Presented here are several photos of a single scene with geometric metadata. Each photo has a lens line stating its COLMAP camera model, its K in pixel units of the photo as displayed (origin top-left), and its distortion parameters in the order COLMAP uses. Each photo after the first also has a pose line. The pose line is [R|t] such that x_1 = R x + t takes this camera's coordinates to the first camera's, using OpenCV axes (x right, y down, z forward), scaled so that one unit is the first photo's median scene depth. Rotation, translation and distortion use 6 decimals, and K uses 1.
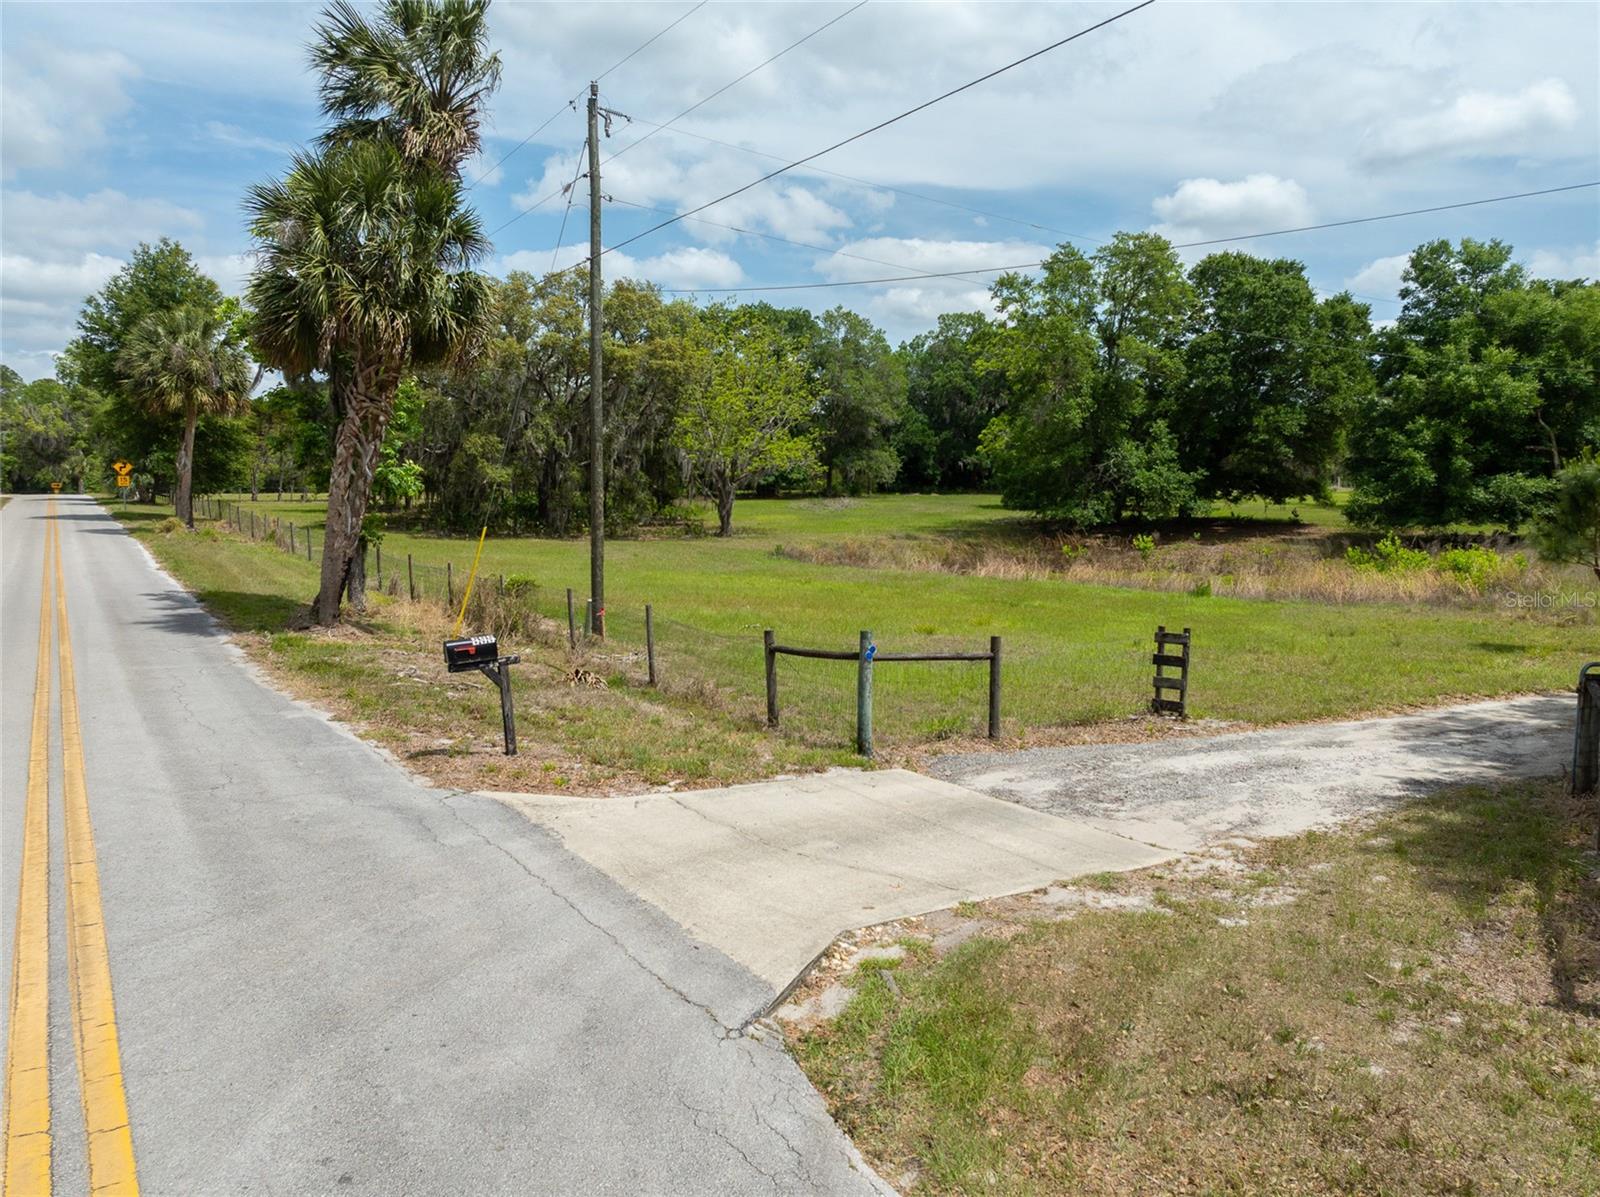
lens RADIAL K [[1118.0, 0, 800.0], [0, 1118.0, 598.5], [0, 0, 1]] dist [-0.040921, 0.028311]
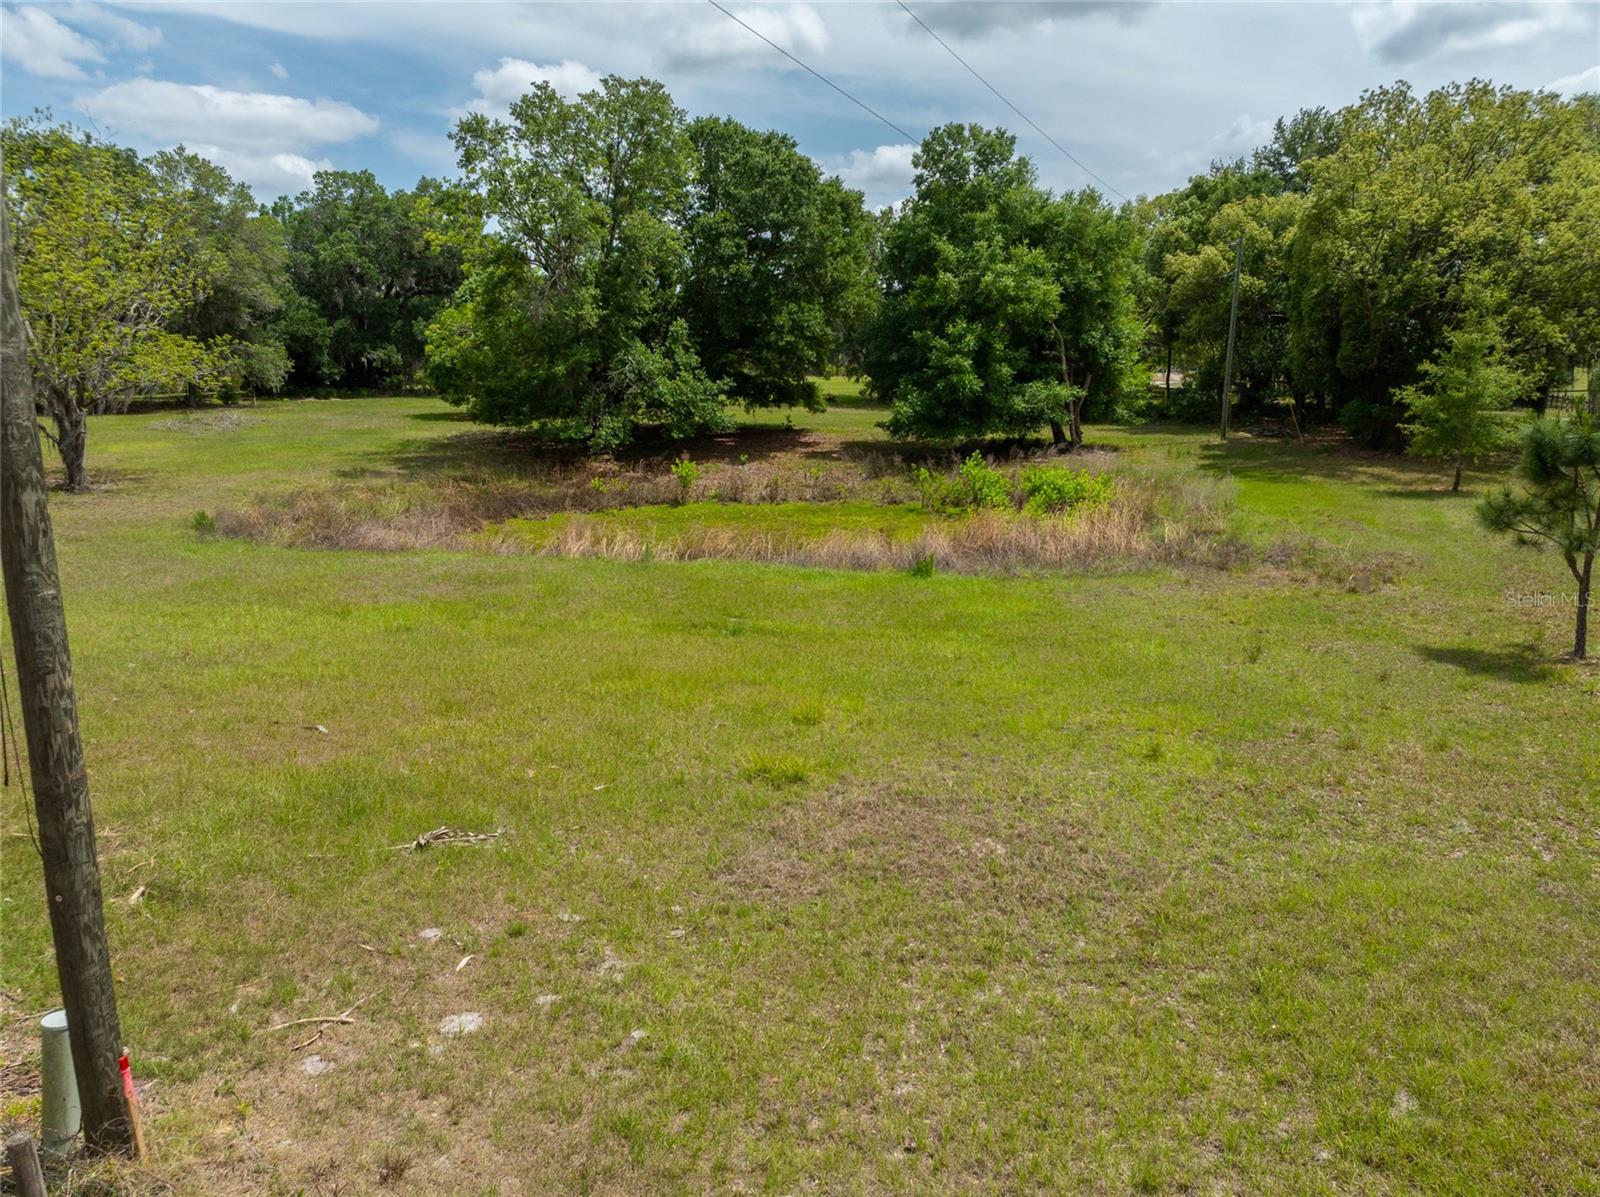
lens RADIAL K [[1094.8, 0, 804.1], [0, 1094.8, 616.5], [0, 0, 1]] dist [-0.019527, -0.003519]
pose [[0.841241, -0.125764, 0.525829, -0.054736], [0.061118, 0.988456, 0.138633, -0.045229], [-0.537194, -0.084486, 0.839217, 0.238176]]
